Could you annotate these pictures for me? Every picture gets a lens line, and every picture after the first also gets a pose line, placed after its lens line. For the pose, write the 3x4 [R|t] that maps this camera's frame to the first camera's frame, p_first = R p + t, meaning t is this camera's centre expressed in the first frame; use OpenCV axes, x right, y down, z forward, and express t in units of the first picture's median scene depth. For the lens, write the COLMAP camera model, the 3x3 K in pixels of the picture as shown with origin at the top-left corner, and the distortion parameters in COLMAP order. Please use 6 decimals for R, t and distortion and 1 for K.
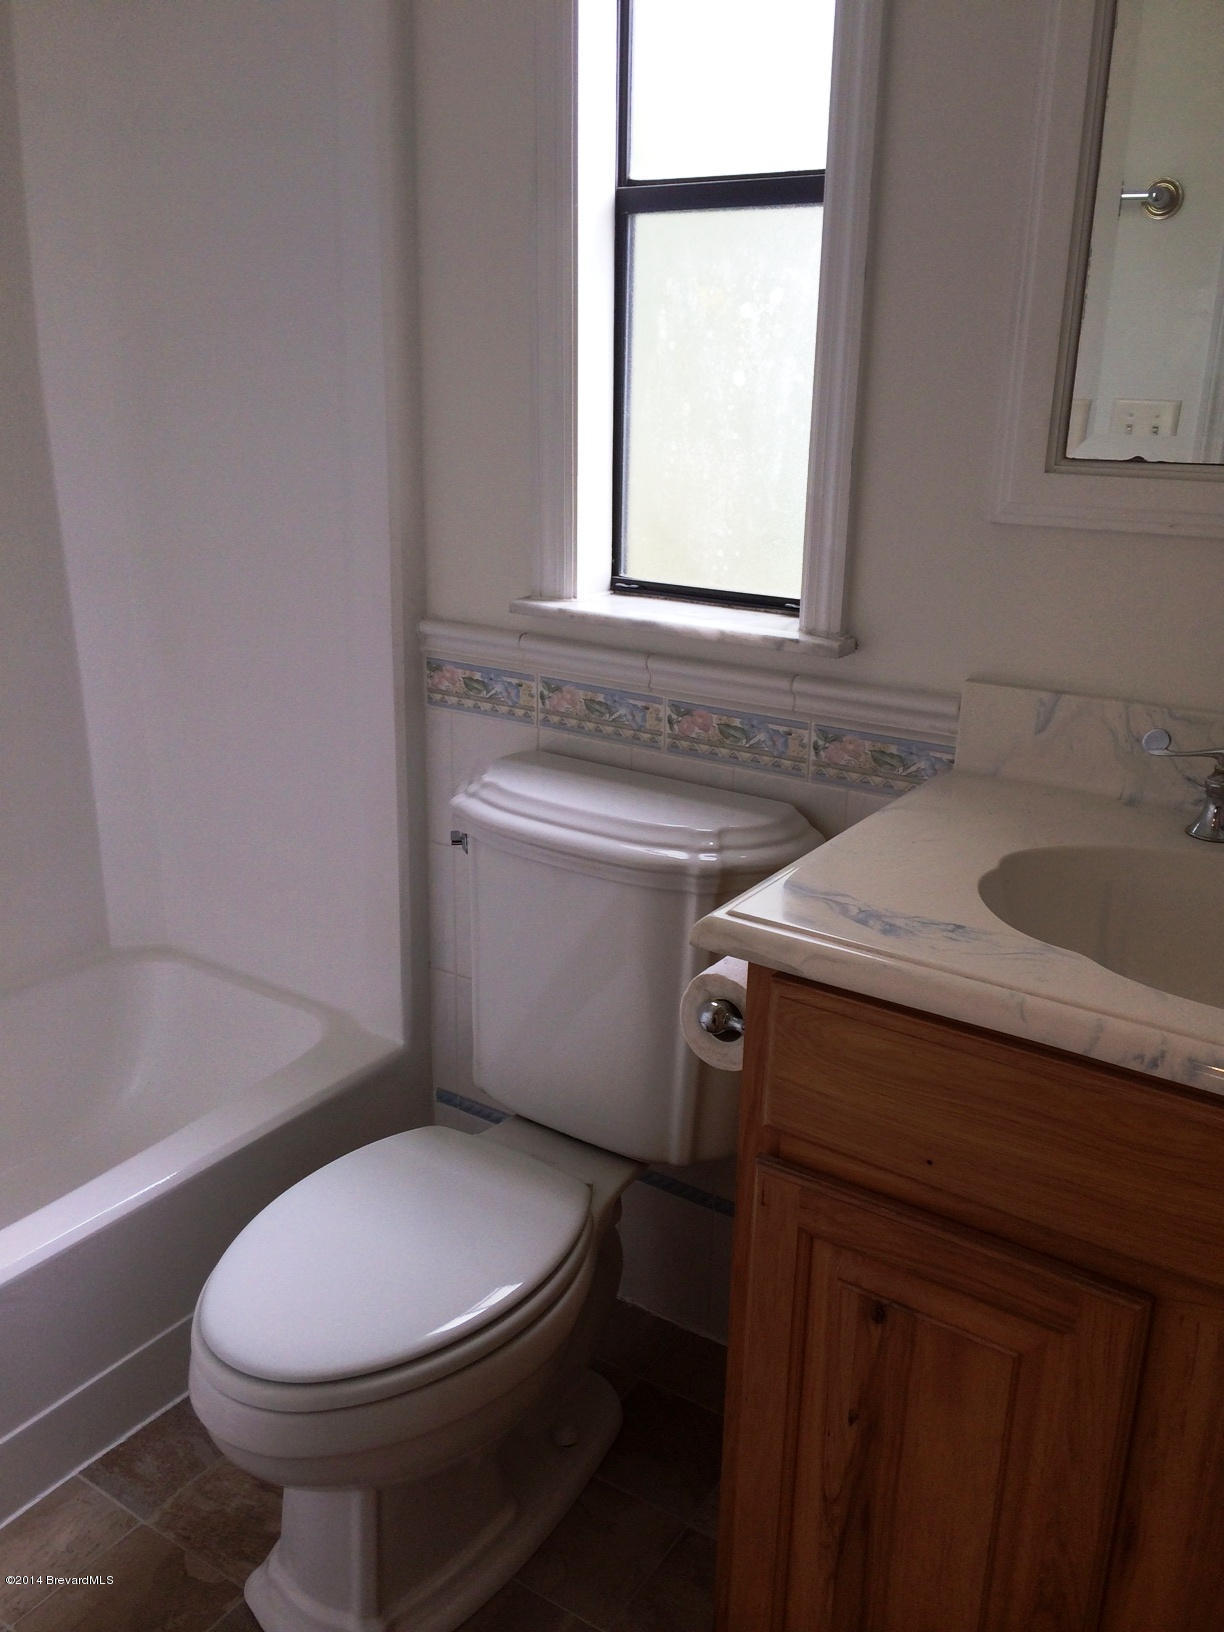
lens RADIAL K [[1374.5, 0, 612.5], [0, 1374.5, 816.7], [0, 0, 1]] dist [0.082071, -0.110837]
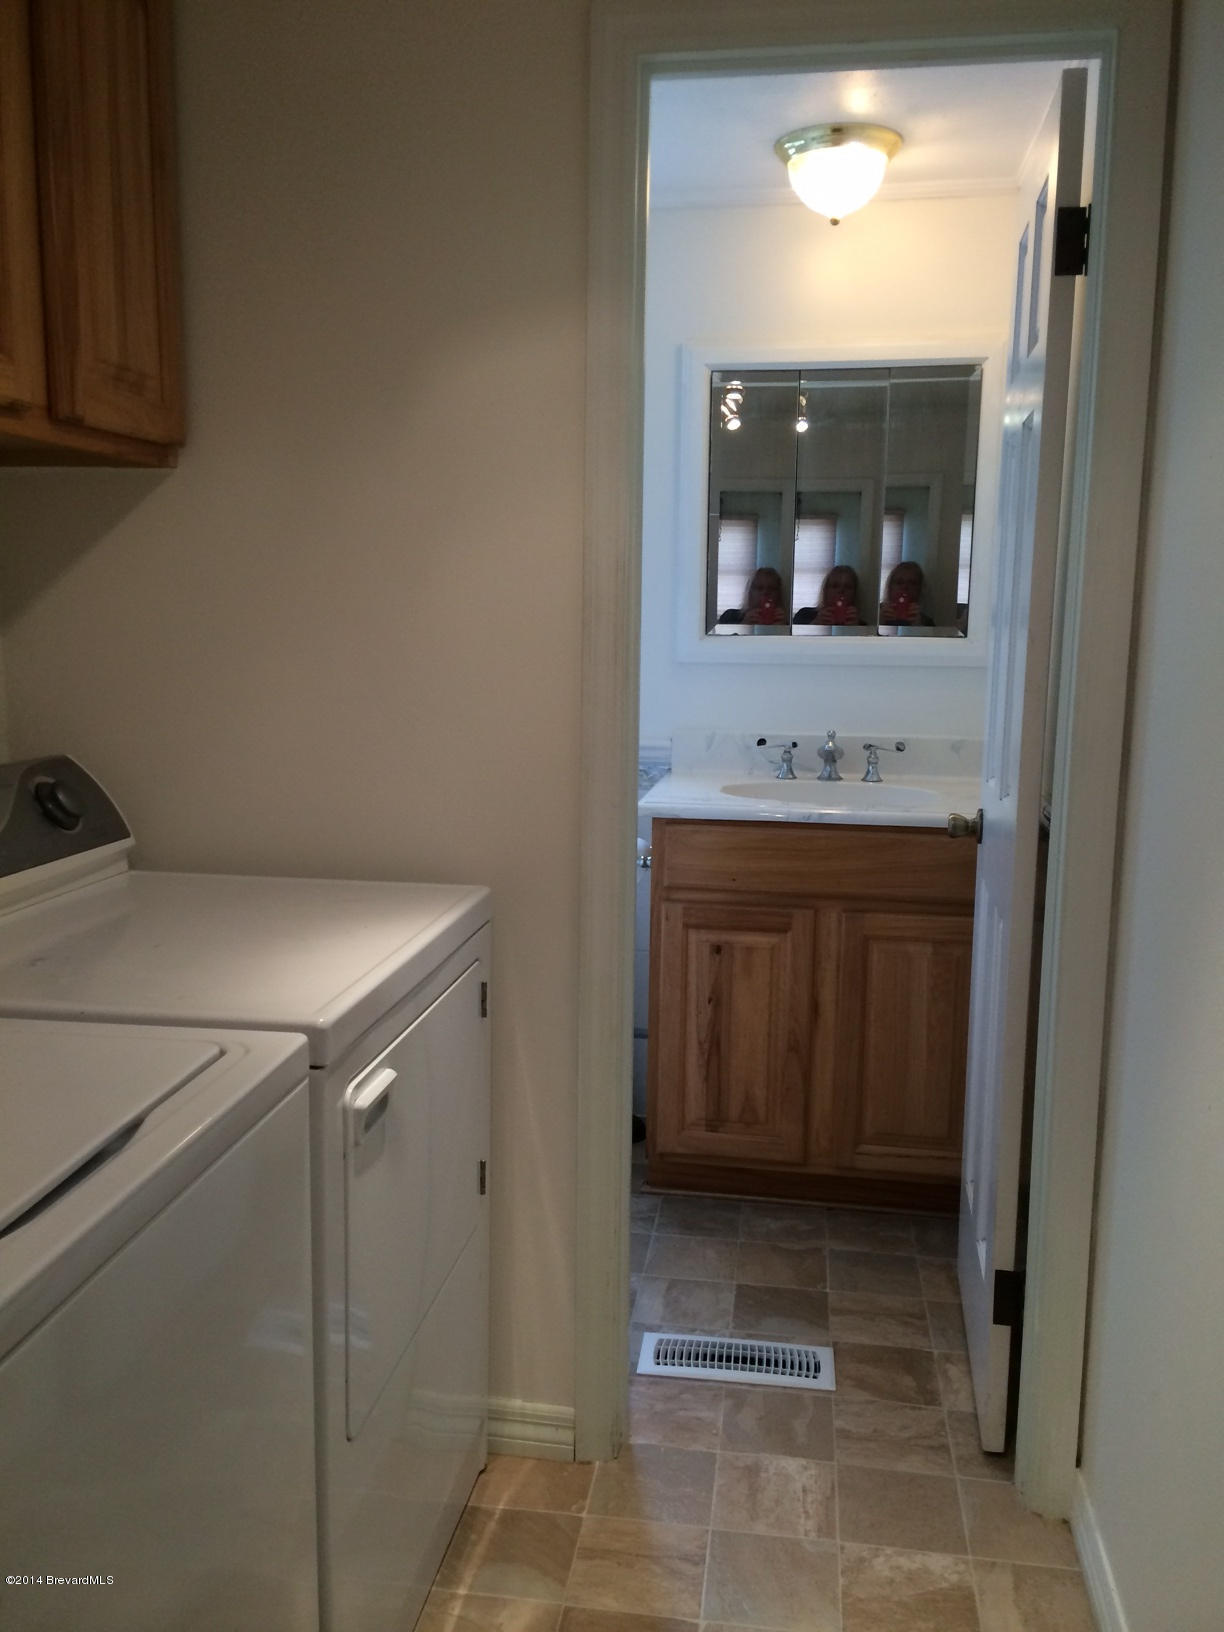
lens RADIAL K [[1374.5, 0, 613.2], [0, 1374.5, 815.6], [0, 0, 1]] dist [0.082071, -0.110837]
pose [[0.904895, -0.066201, 0.420454, -1.037369], [0.134574, 0.981655, -0.135066, 0.430933], [-0.403800, 0.178803, 0.897204, -1.251048]]
